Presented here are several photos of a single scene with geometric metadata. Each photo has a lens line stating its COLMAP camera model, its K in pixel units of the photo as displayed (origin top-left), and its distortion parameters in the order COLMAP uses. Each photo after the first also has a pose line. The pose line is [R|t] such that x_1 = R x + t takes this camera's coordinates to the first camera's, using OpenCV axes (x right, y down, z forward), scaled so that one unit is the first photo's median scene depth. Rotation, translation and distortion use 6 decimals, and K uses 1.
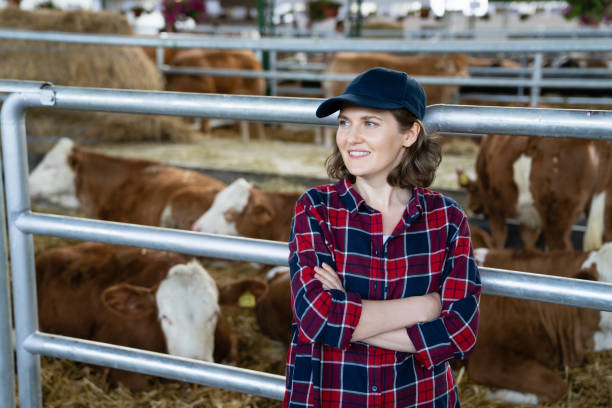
lens RADIAL K [[921.3, 0, 304.3], [0, 921.3, 223.5], [0, 0, 1]] dist [0.289312, 0.121691]
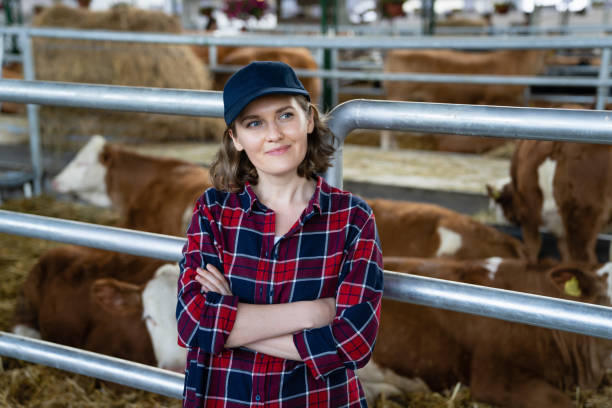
lens RADIAL K [[946.1, 0, 323.0], [0, 946.1, 231.1], [0, 0, 1]] dist [0.272734, 0.193141]
pose [[0.991697, 0.022984, -0.126528, 0.145603], [-0.022978, 0.999735, 0.001507, 0.002988], [0.126529, 0.001413, 0.991962, 0.026853]]
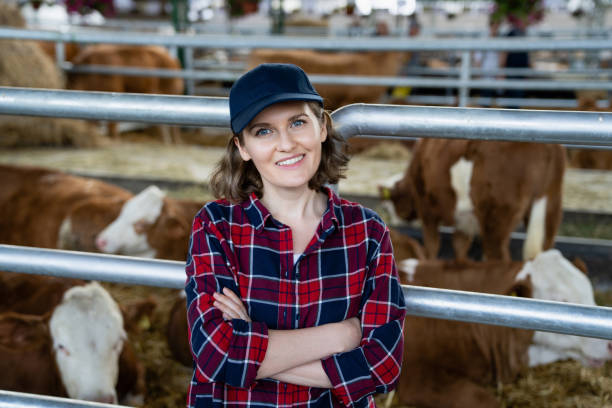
lens RADIAL K [[946.1, 0, 323.0], [0, 946.1, 231.1], [0, 0, 1]] dist [0.272734, 0.193141]
pose [[0.995917, -0.018547, 0.088343, 0.019610], [0.018416, 0.999828, 0.002301, -0.005880], [-0.088371, -0.000664, 0.996087, 0.062829]]
